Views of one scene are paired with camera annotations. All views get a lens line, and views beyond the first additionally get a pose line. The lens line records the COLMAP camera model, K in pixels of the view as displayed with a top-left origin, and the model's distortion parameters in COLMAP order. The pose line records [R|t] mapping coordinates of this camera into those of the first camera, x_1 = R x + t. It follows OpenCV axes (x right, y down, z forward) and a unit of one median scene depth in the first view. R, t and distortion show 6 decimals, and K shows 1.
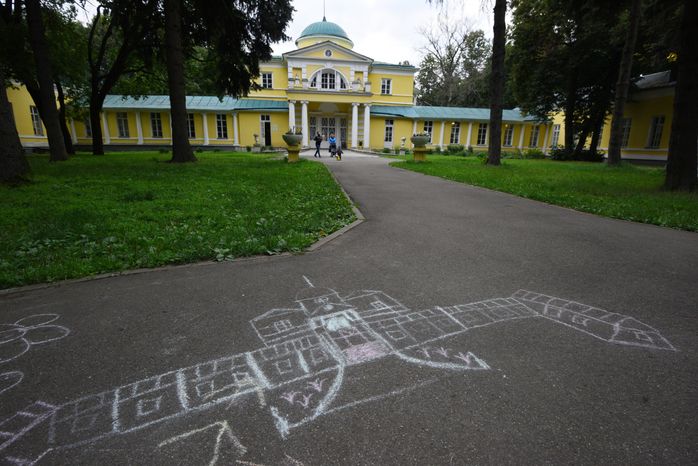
lens RADIAL K [[325.6, 0, 348.6], [0, 325.6, 236.1], [0, 0, 1]] dist [-0.017938, -0.001694]
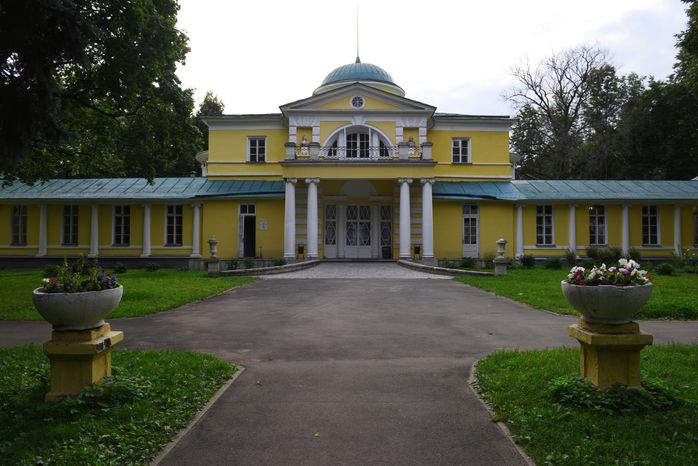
lens RADIAL K [[482.9, 0, 347.3], [0, 482.9, 231.7], [0, 0, 1]] dist [-0.035318, -0.000718]
pose [[0.991045, -0.023561, -0.131432, 0.027799], [-0.015007, 0.958419, -0.284968, -0.085188], [0.132681, 0.284389, 0.949483, 0.224491]]
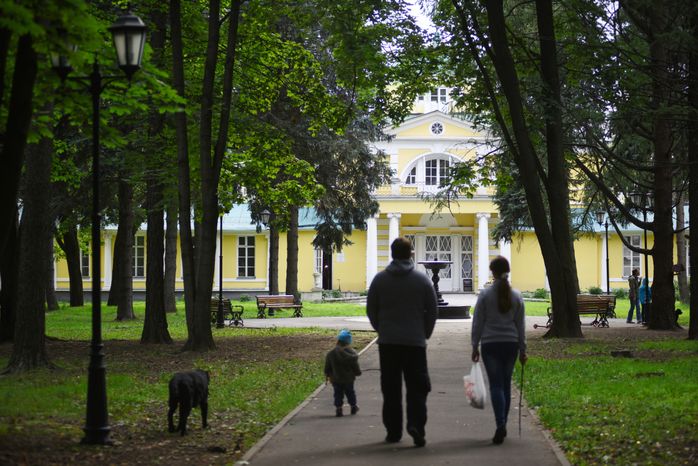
lens RADIAL K [[1602.3, 0, 348.9], [0, 1602.3, 233.4], [0, 0, 1]] dist [-0.018041, 0.000000]
pose [[0.986506, -0.025897, -0.161663, 0.225094], [-0.021846, 0.957760, -0.286736, 0.402004], [0.162260, 0.286399, 0.944271, -1.558503]]
